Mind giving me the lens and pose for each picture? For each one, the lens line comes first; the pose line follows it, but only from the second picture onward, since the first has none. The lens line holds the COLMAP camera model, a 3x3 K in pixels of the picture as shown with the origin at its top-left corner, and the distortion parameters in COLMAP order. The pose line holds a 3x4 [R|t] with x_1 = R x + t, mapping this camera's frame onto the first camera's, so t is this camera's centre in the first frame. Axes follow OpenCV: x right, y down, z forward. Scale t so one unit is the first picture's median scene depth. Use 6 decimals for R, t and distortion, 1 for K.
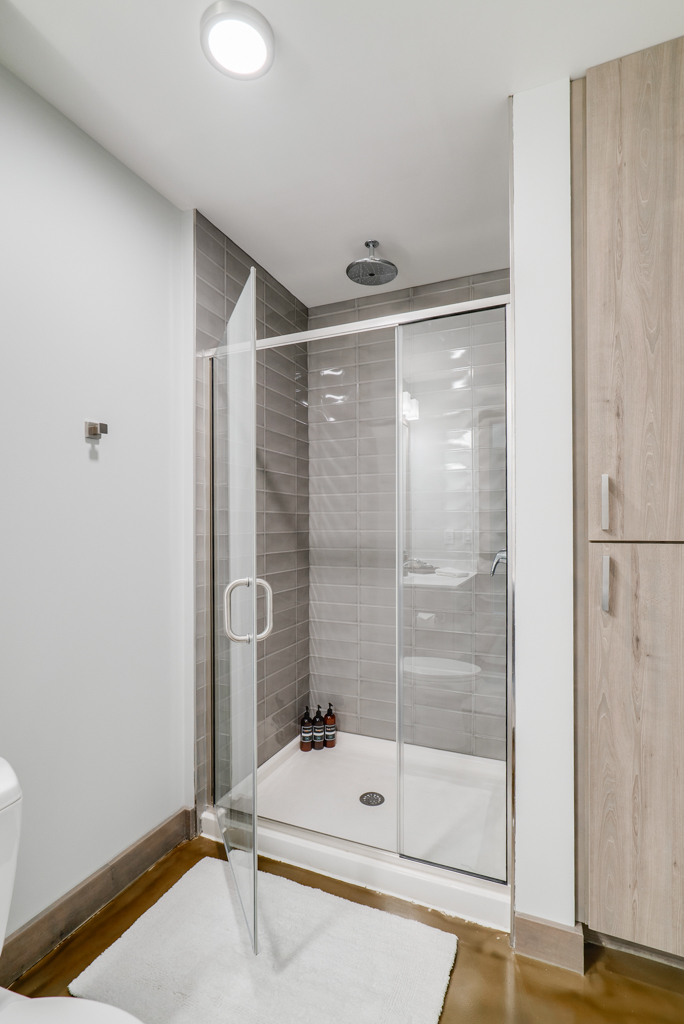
lens RADIAL K [[457.3, 0, 327.3], [0, 457.3, 503.3], [0, 0, 1]] dist [-0.001721, 0.000337]
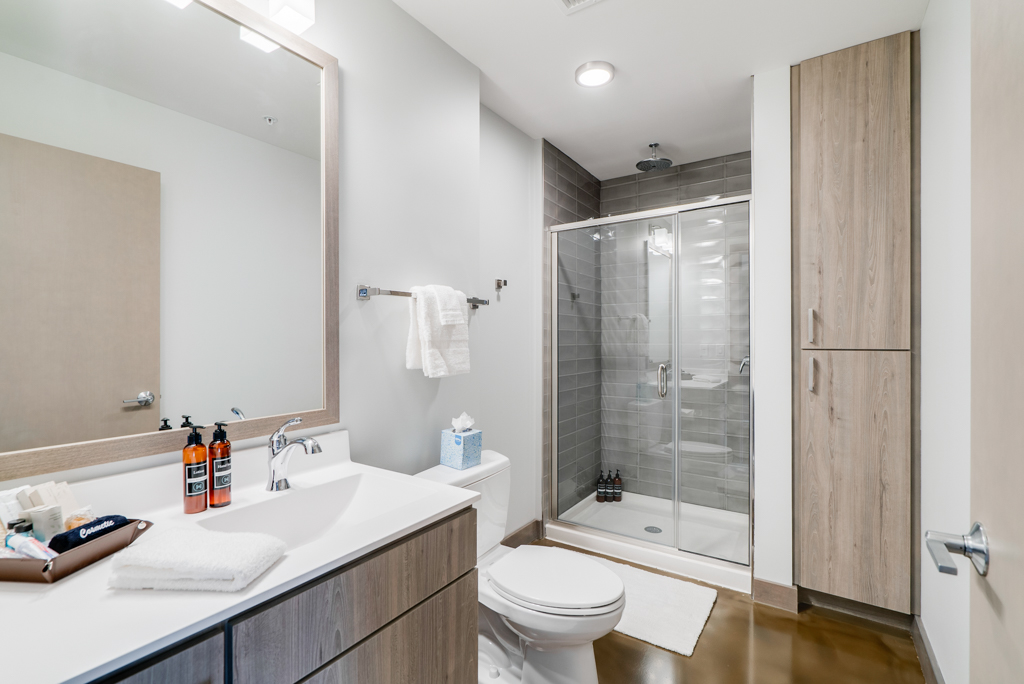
lens RADIAL K [[472.5, 0, 517.0], [0, 472.5, 324.7], [0, 0, 1]] dist [-0.001746, 0.000687]
pose [[0.995114, -0.001510, -0.098722, -0.267745], [0.002650, 0.999931, 0.011412, -0.025815], [0.098698, -0.011618, 0.995050, -0.763362]]
